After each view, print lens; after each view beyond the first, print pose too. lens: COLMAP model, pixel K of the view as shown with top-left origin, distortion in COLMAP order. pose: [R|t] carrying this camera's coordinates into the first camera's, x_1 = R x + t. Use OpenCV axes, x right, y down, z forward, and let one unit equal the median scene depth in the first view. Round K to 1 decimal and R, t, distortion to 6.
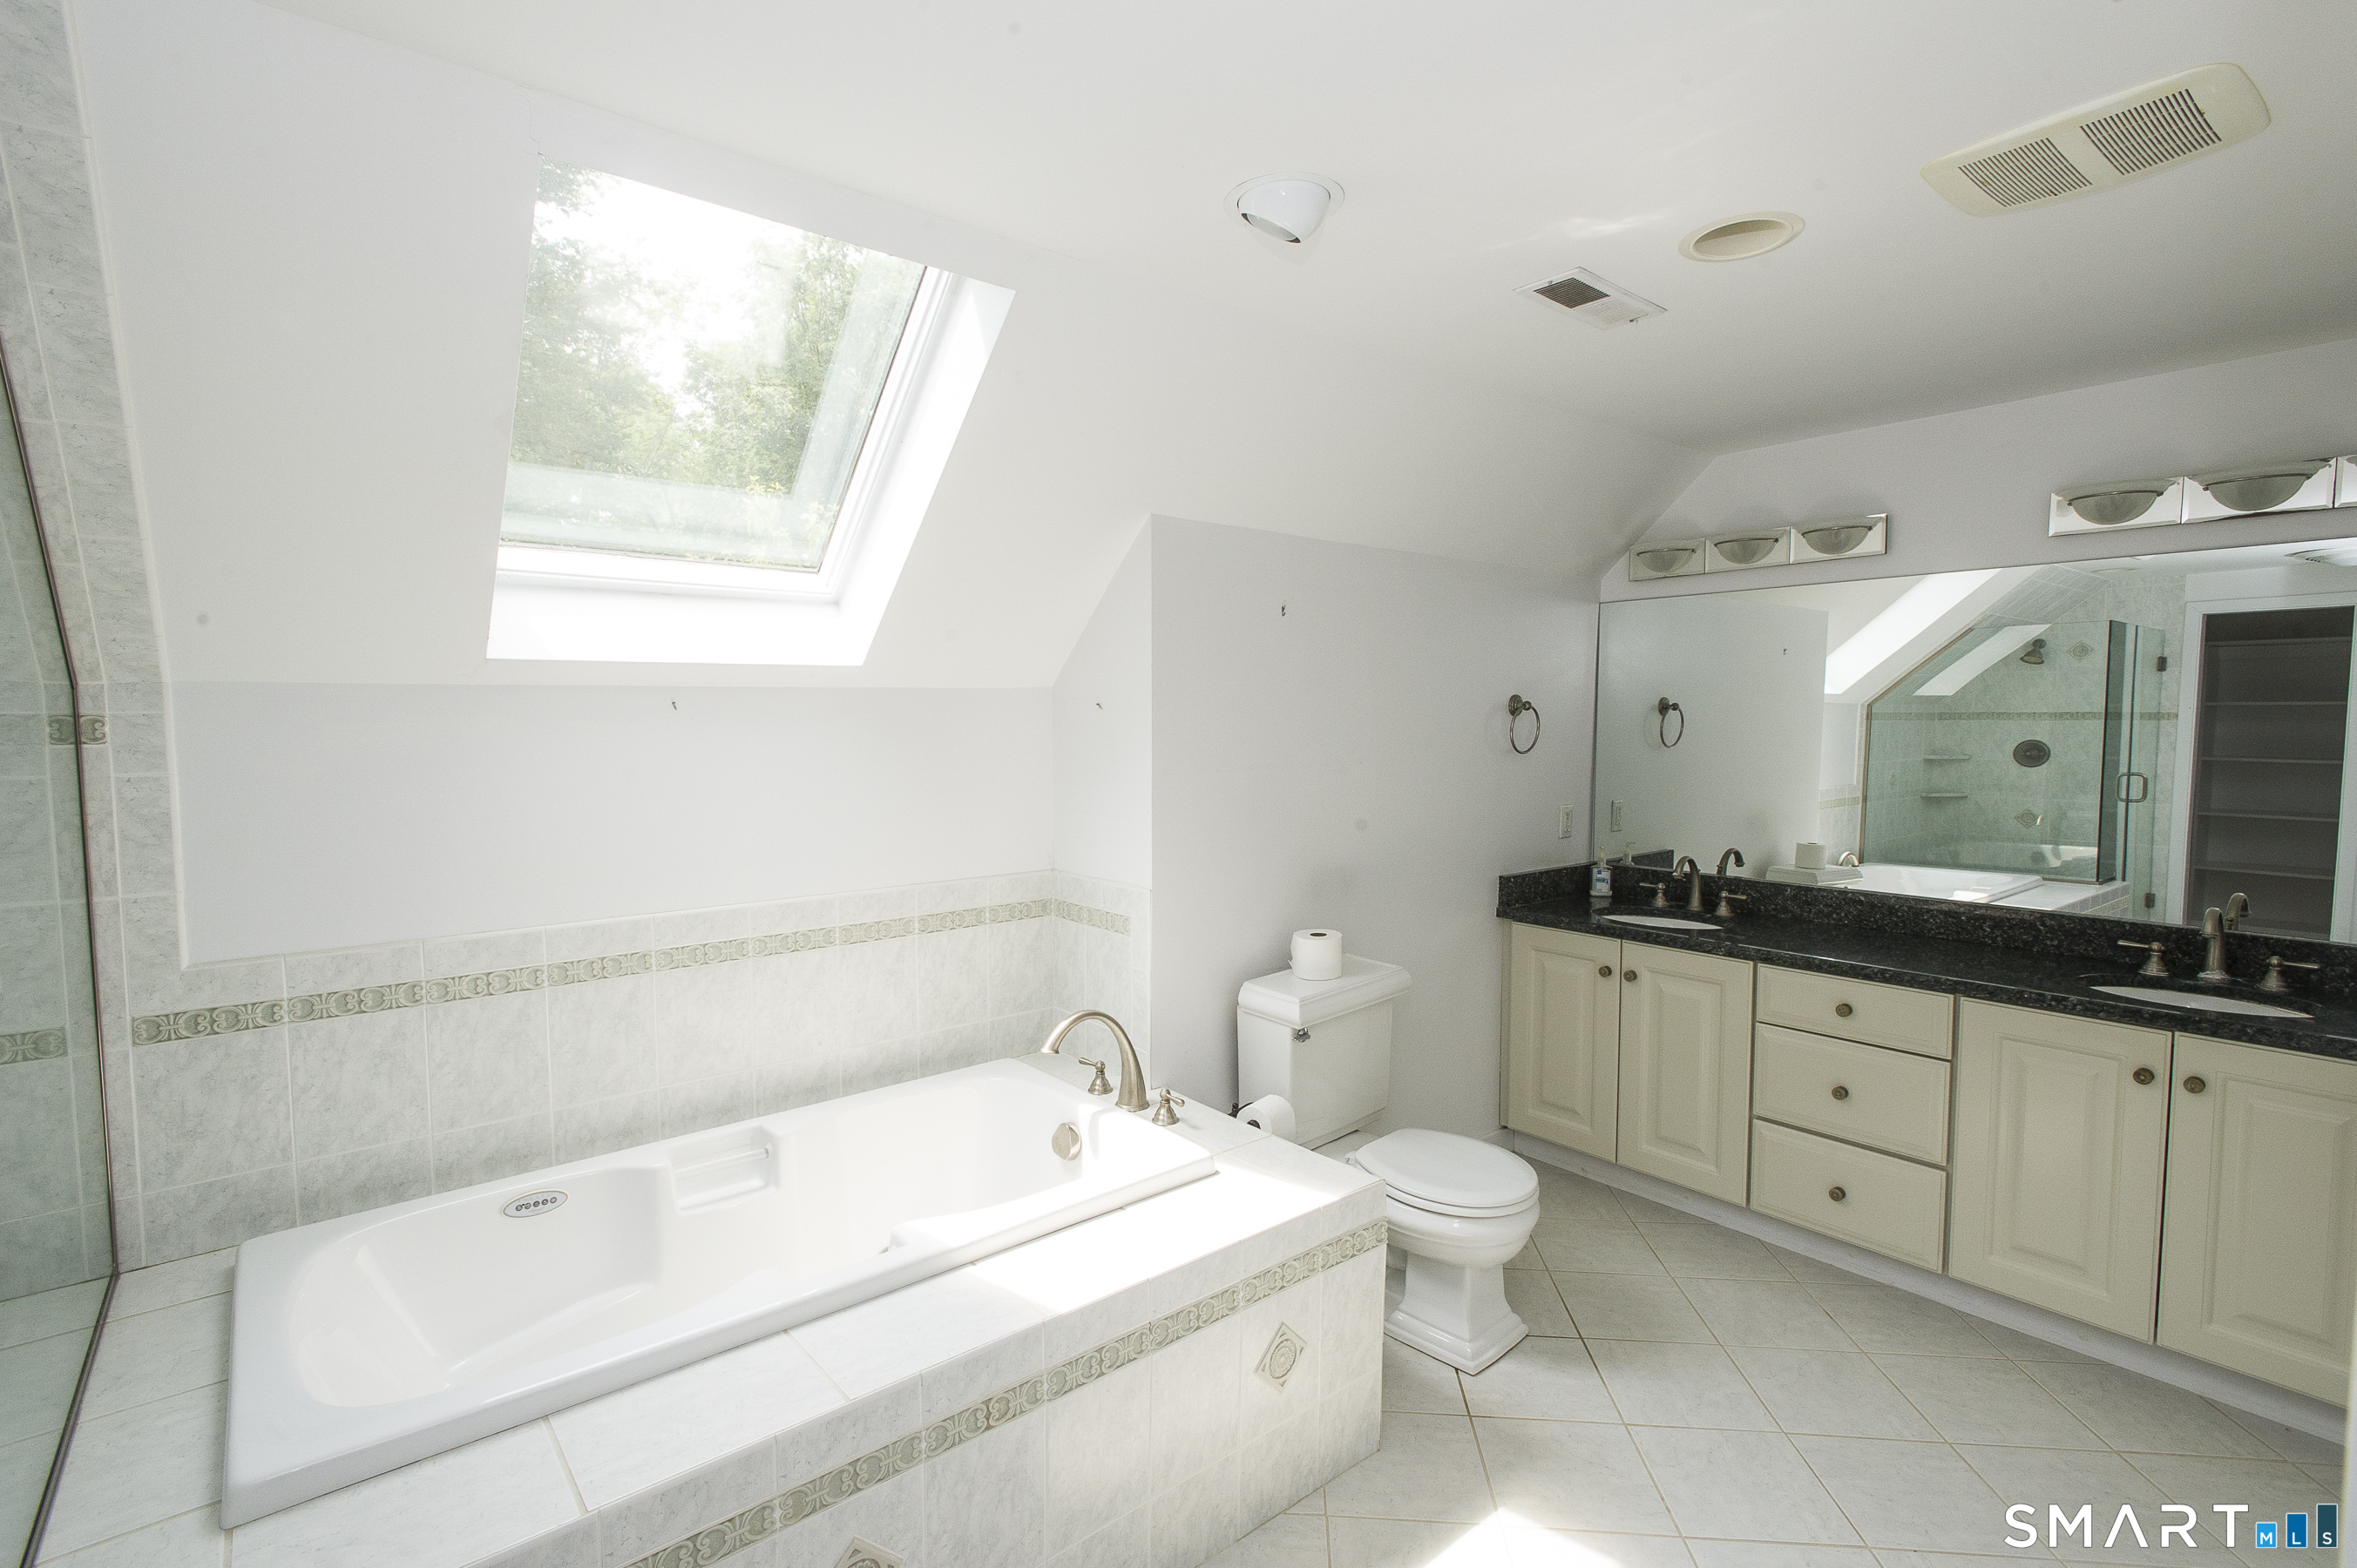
lens RADIAL K [[1090.2, 0, 1179.6], [0, 1090.2, 792.1], [0, 0, 1]] dist [0.001383, 0.000282]
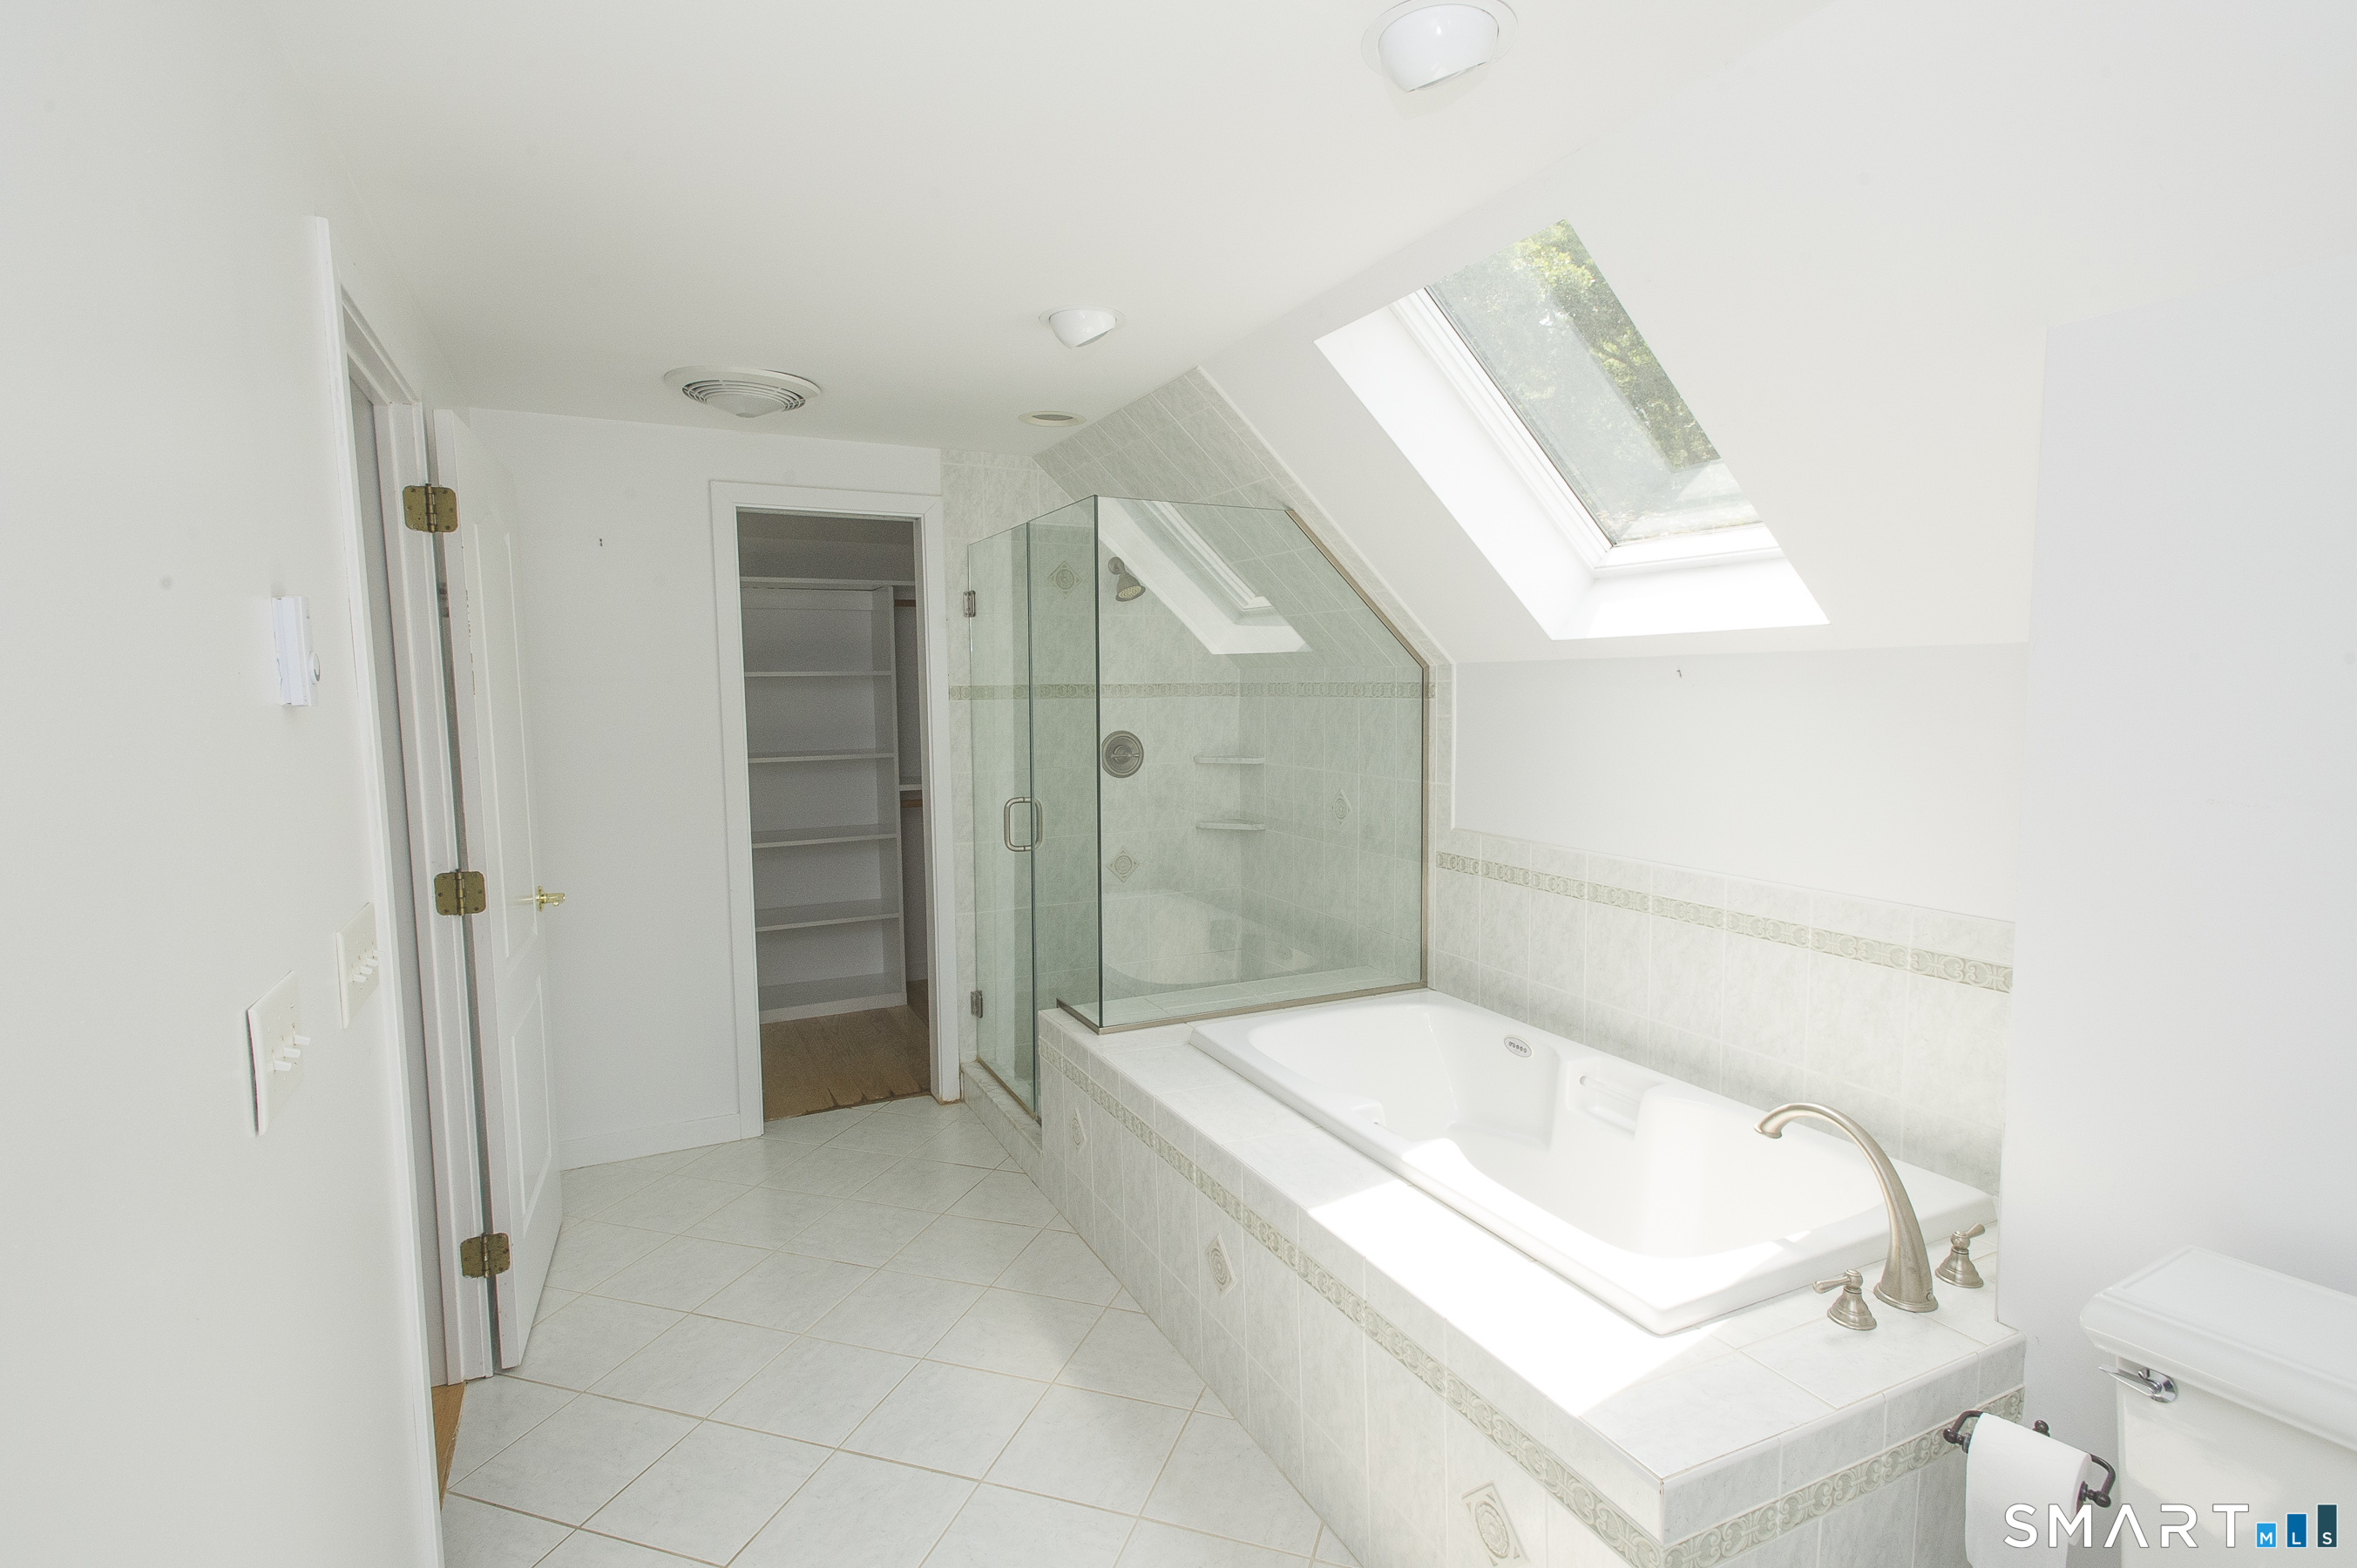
lens RADIAL K [[1123.6, 0, 1187.9], [0, 1123.6, 798.2], [0, 0, 1]] dist [-0.000199, -0.000021]
pose [[-0.229255, 0.100076, -0.968208, 0.826390], [-0.066648, 0.990752, 0.118188, -0.063812], [0.971082, 0.091625, -0.220465, 0.896789]]
